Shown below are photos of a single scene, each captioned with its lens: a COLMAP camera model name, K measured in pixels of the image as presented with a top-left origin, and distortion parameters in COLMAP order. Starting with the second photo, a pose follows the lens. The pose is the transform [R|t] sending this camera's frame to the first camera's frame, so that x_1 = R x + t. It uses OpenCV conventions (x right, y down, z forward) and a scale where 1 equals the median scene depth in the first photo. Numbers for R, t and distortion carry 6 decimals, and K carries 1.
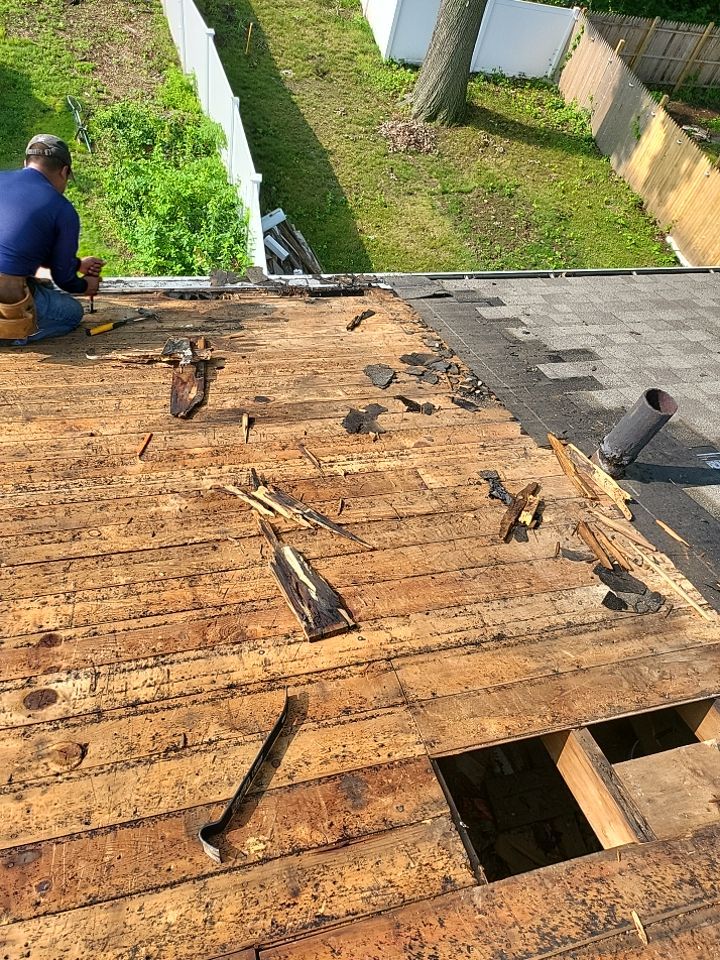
lens RADIAL K [[669.2, 0, 354.6], [0, 669.2, 475.7], [0, 0, 1]] dist [0.053706, -0.051124]
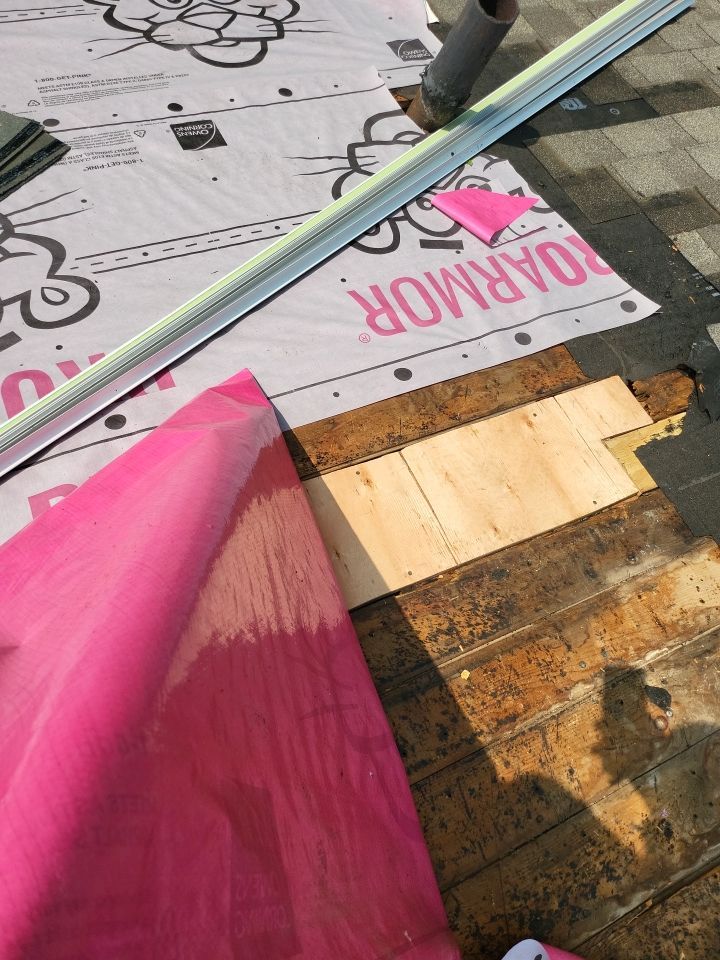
lens RADIAL K [[669.2, 0, 351.4], [0, 669.2, 474.3], [0, 0, 1]] dist [0.053706, -0.051124]
pose [[0.984678, -0.104049, 0.139936, 0.220625], [0.031187, 0.894619, 0.445740, 0.015153], [-0.171569, -0.434547, 0.884157, 0.273217]]
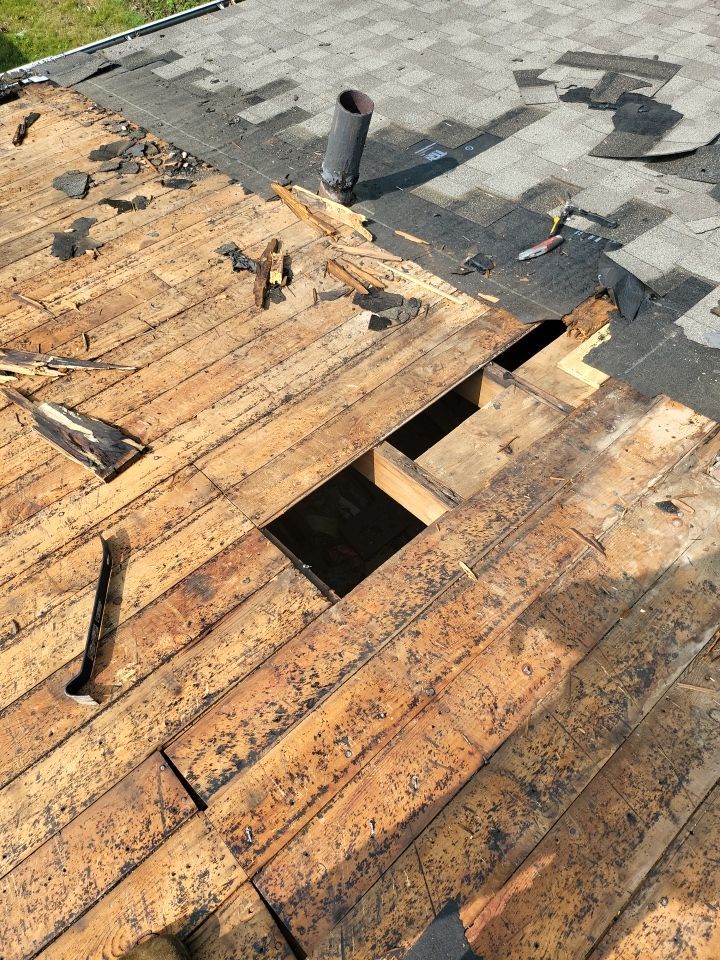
lens RADIAL K [[669.2, 0, 343.1], [0, 669.2, 473.2], [0, 0, 1]] dist [0.053706, -0.051124]
pose [[0.889555, -0.423135, 0.172189, 0.080509], [0.359566, 0.881020, 0.307434, 0.069407], [-0.281788, -0.211566, 0.935861, 0.017189]]
